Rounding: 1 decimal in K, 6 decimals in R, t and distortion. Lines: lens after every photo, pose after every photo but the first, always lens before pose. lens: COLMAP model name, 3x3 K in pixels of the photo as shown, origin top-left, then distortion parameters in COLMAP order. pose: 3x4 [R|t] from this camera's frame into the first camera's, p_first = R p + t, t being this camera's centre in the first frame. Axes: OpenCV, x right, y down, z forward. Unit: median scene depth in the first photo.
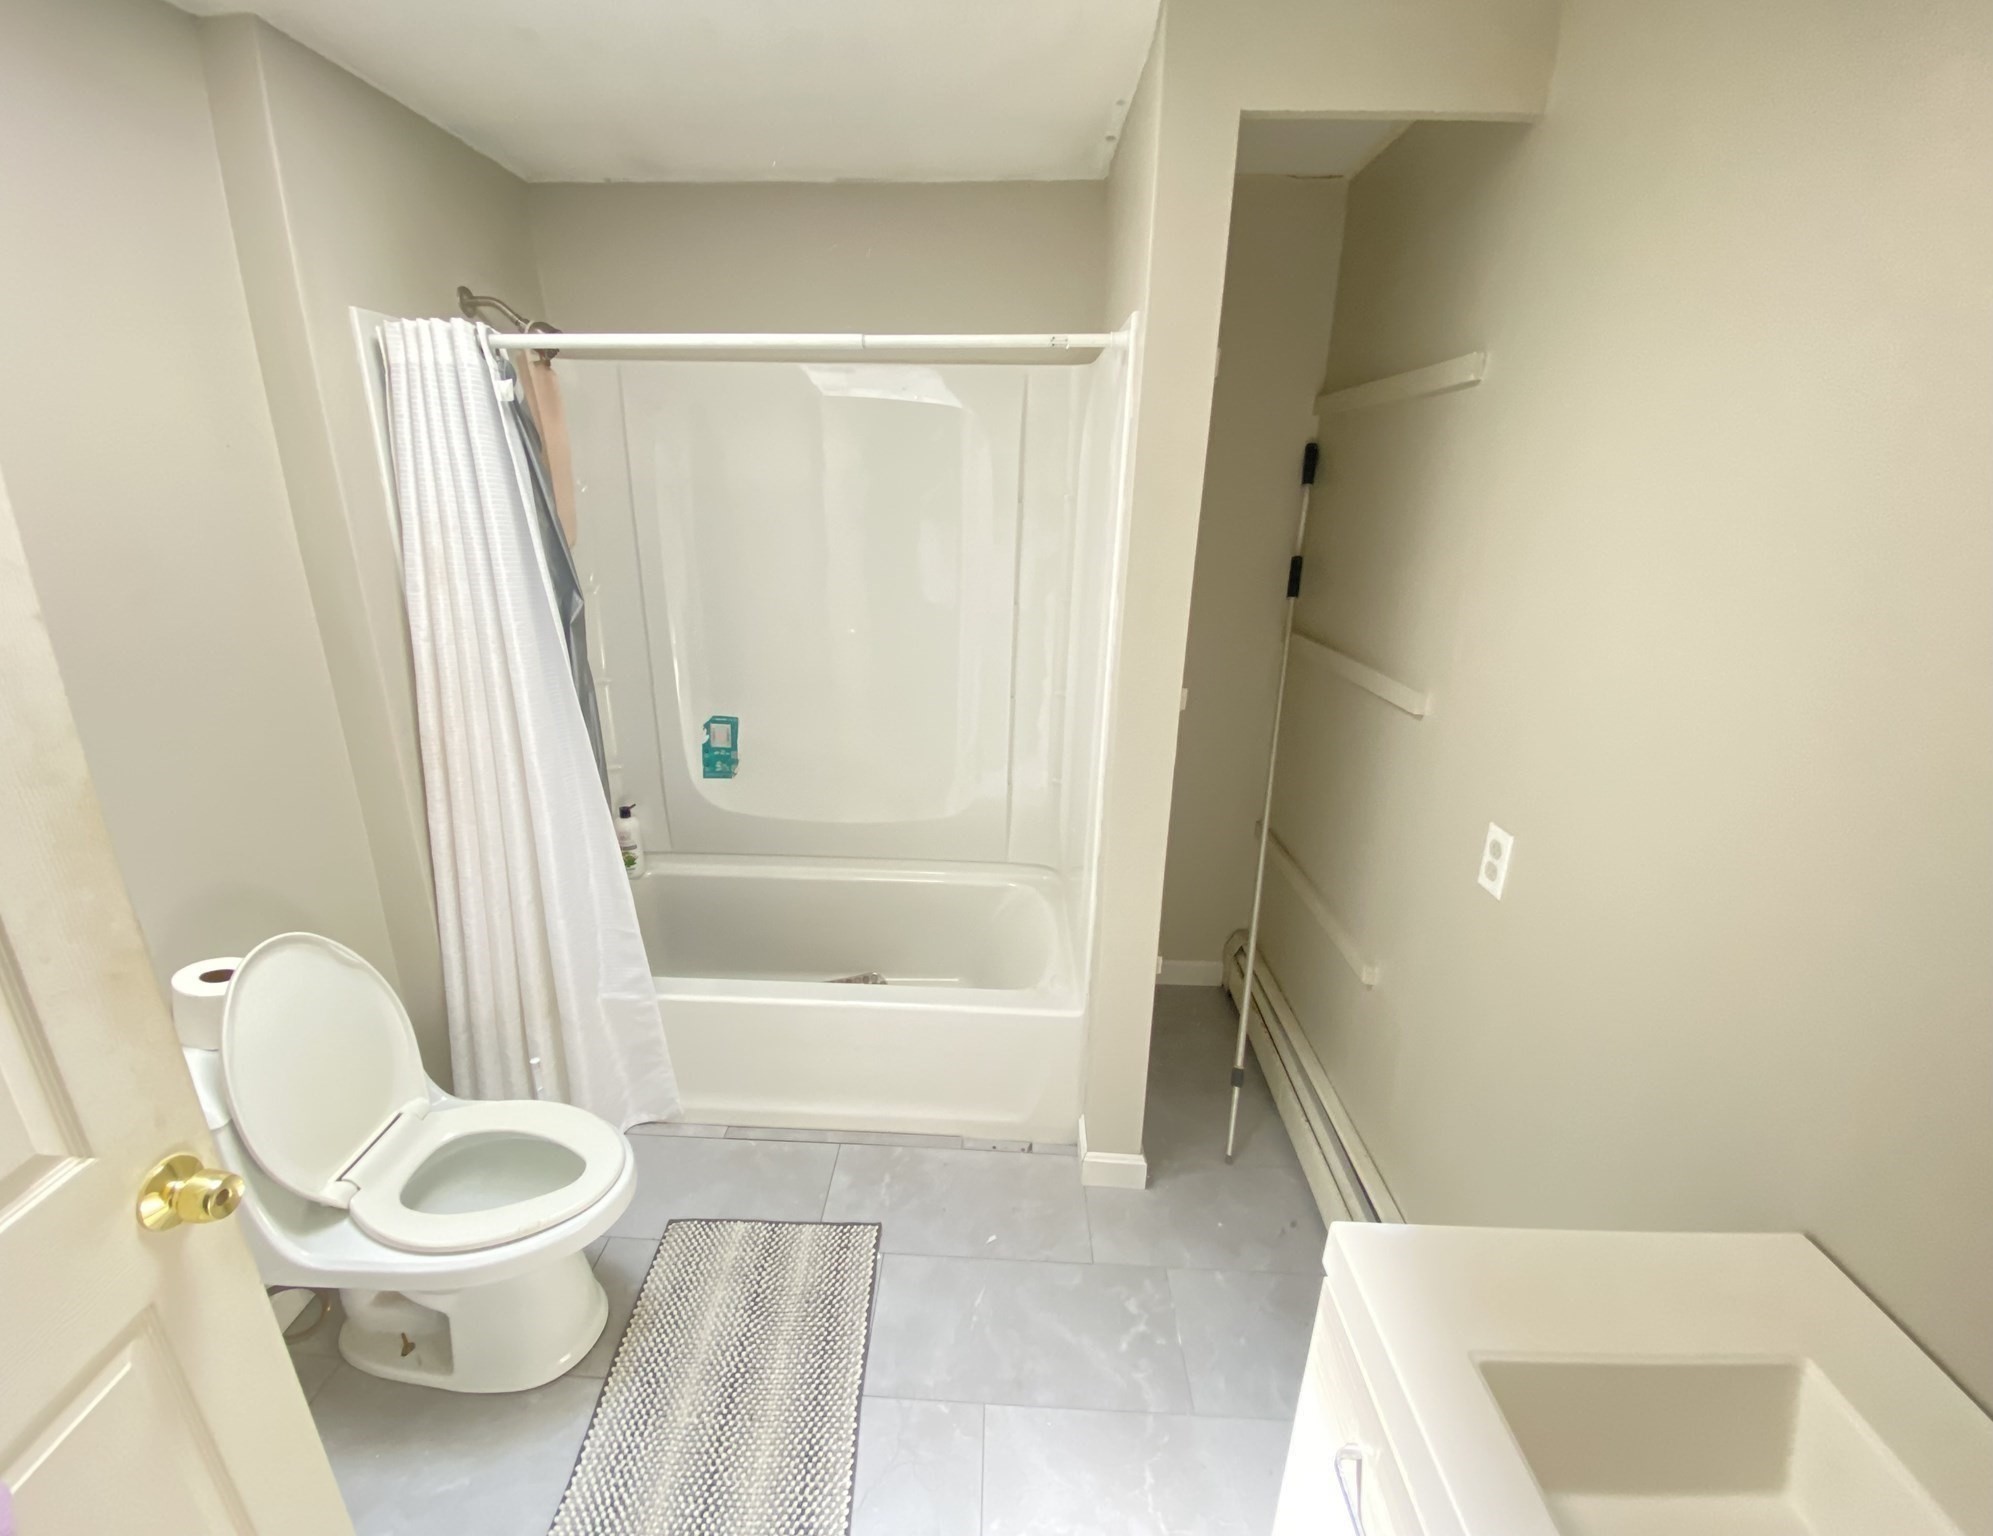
lens RADIAL K [[820.9, 0, 988.2], [0, 820.9, 716.8], [0, 0, 1]] dist [0.008980, 0.000013]
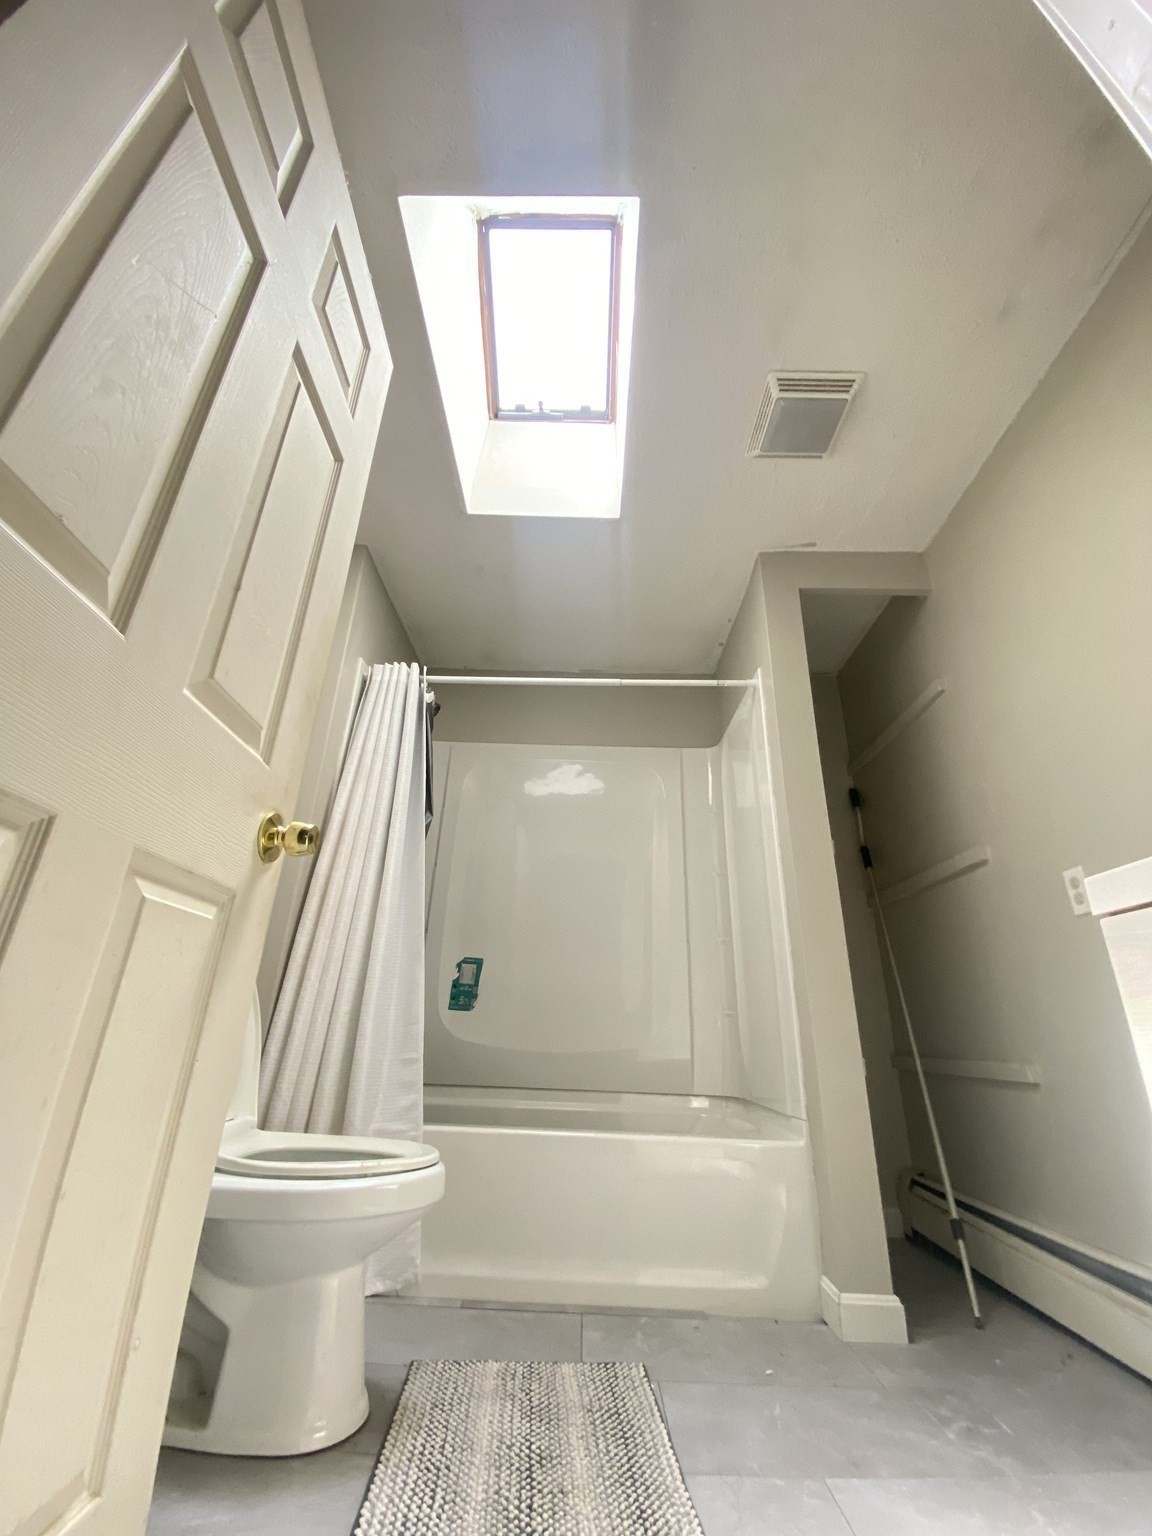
lens RADIAL K [[620.3, 0, 576.0], [0, 620.3, 768.0], [0, 0, 1]] dist [-0.000214, -0.010922]
pose [[0.999245, 0.029405, 0.025375, -0.257907], [-0.005420, 0.752495, -0.658575, 0.590193], [-0.038460, 0.657941, 0.752087, 0.039032]]
